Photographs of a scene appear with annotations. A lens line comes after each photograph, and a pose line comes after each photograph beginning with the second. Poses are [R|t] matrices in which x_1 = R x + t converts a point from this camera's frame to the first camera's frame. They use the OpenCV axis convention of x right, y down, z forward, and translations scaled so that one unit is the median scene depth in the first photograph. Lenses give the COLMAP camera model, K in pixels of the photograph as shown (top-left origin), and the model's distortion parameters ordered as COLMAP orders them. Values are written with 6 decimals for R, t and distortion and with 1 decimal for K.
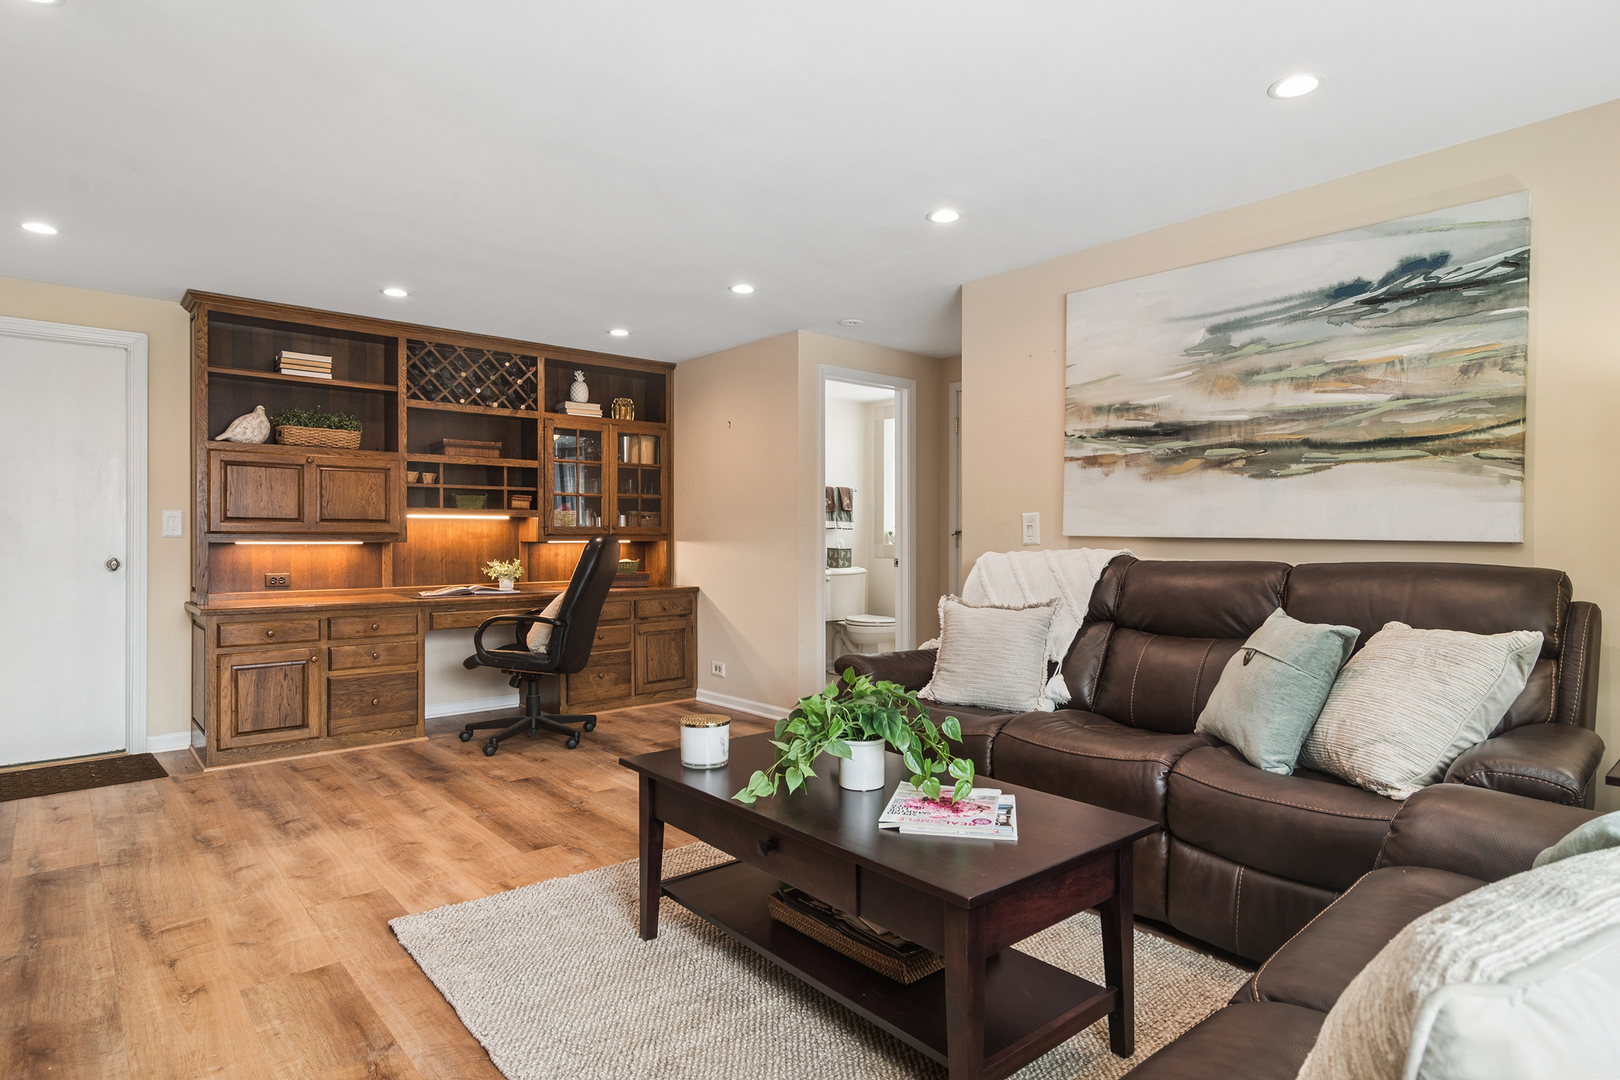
lens RADIAL K [[872.2, 0, 810.5], [0, 872.2, 536.8], [0, 0, 1]] dist [-0.001522, 0.001939]
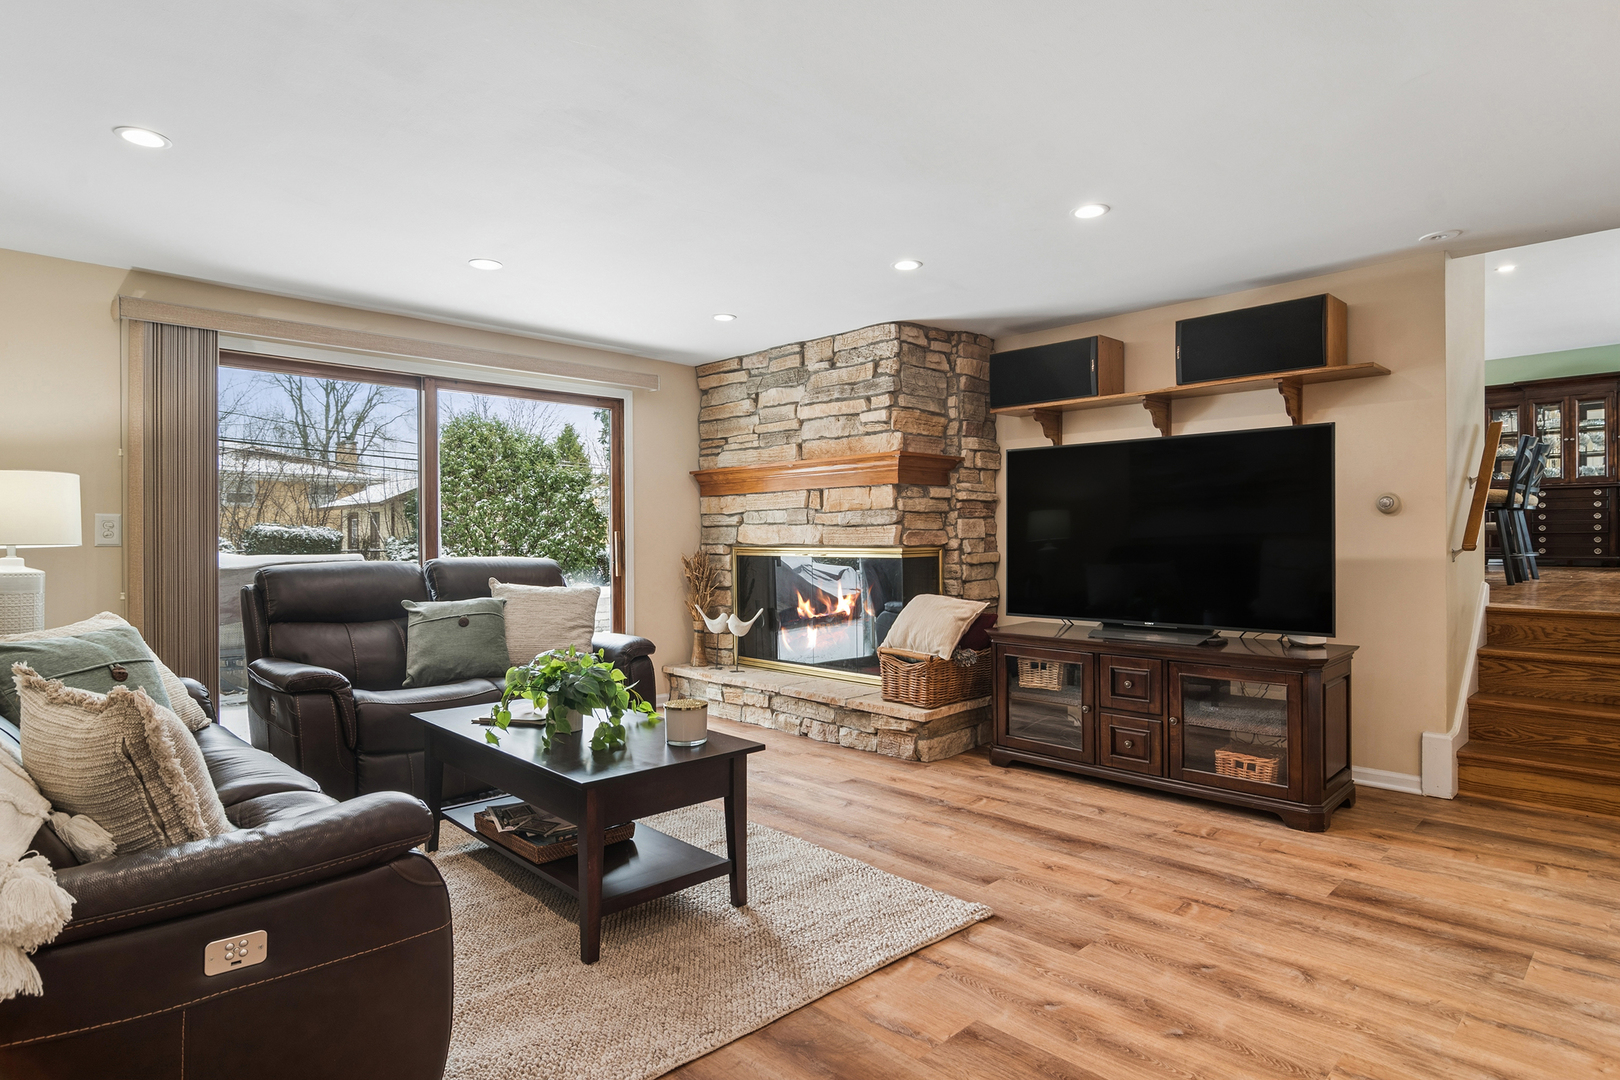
lens RADIAL K [[872.2, 0, 809.1], [0, 872.2, 542.5], [0, 0, 1]] dist [-0.001522, 0.001939]
pose [[-0.997873, -0.001147, -0.065183, -0.134772], [-0.001115, 0.999999, -0.000533, 0.002300], [0.065184, -0.000459, -0.997873, 1.392671]]
